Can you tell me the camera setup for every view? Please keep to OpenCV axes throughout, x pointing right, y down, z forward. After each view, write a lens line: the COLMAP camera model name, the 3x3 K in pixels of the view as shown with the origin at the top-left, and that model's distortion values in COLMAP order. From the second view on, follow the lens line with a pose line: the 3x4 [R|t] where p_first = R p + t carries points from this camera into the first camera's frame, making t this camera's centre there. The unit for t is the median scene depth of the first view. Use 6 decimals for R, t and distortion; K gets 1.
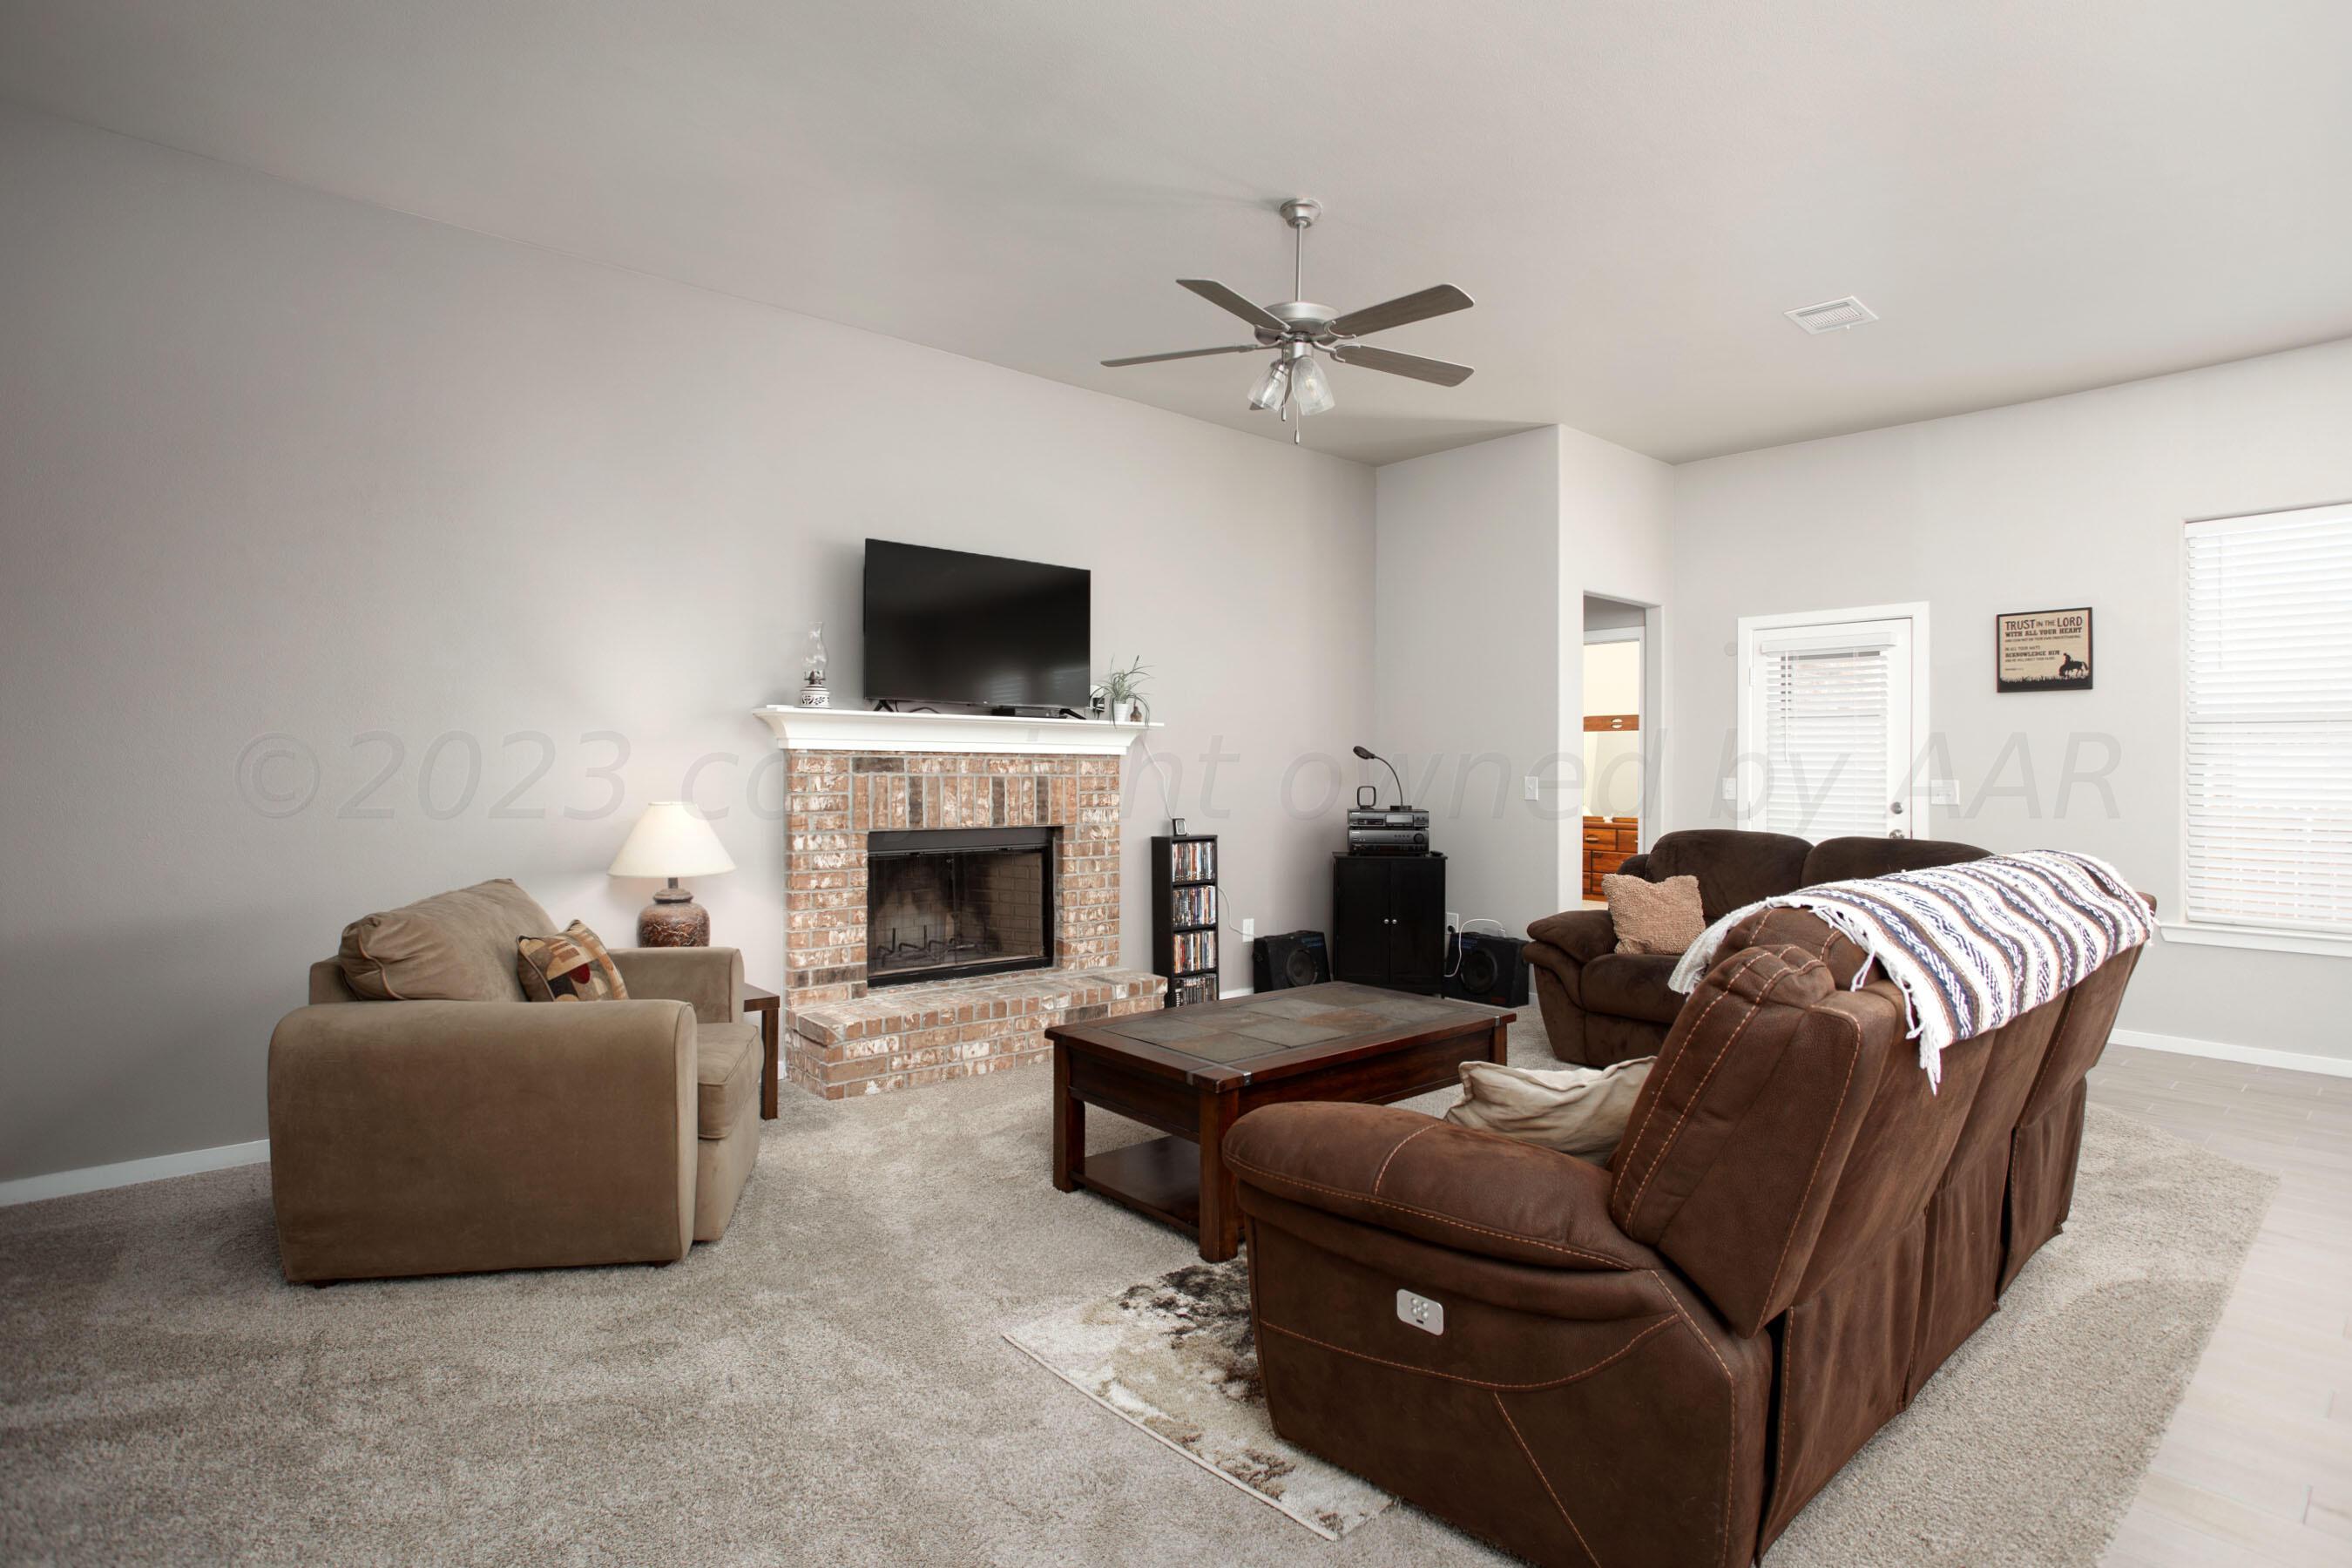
lens RADIAL K [[1120.7, 0, 1186.0], [0, 1120.7, 789.3], [0, 0, 1]] dist [-0.055138, 0.018745]
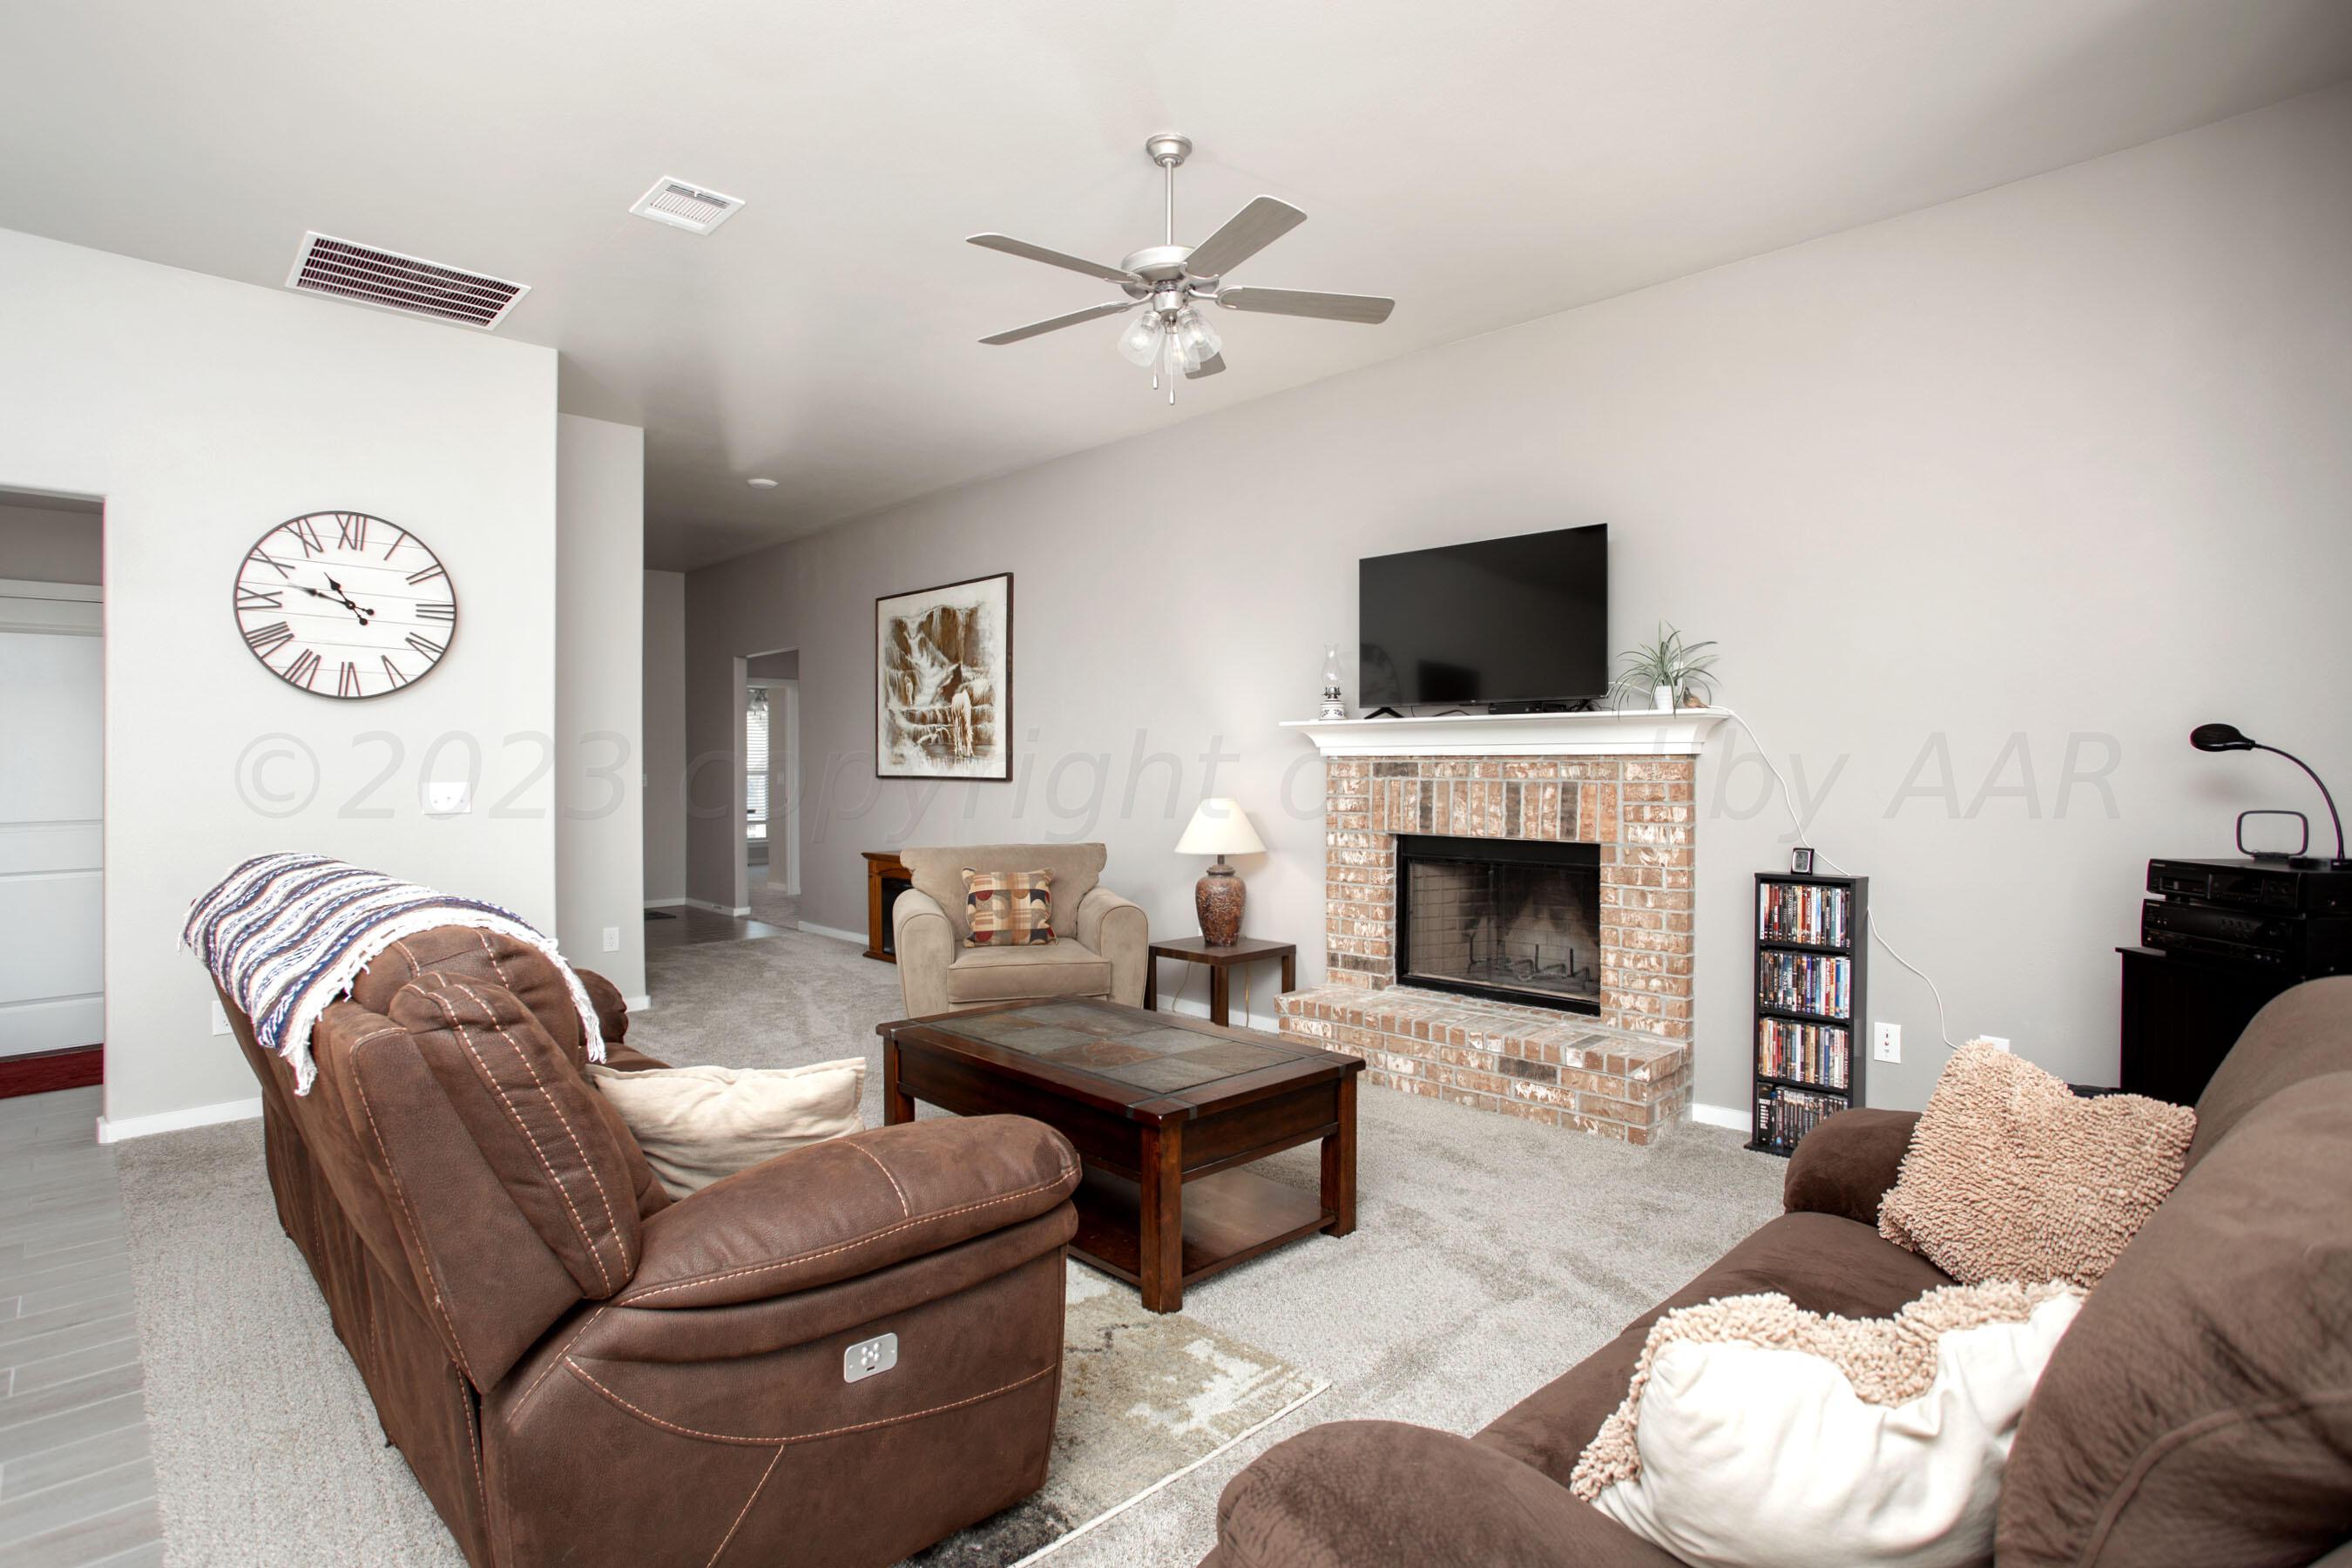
lens RADIAL K [[1217.1, 0, 1197.1], [0, 1217.1, 770.9], [0, 0, 1]] dist [-0.079974, 0.037345]
pose [[0.068455, -0.002486, -0.997651, 0.782084], [-0.015344, 0.999876, -0.003544, -0.012972], [0.997536, 0.015550, 0.068408, 0.692870]]
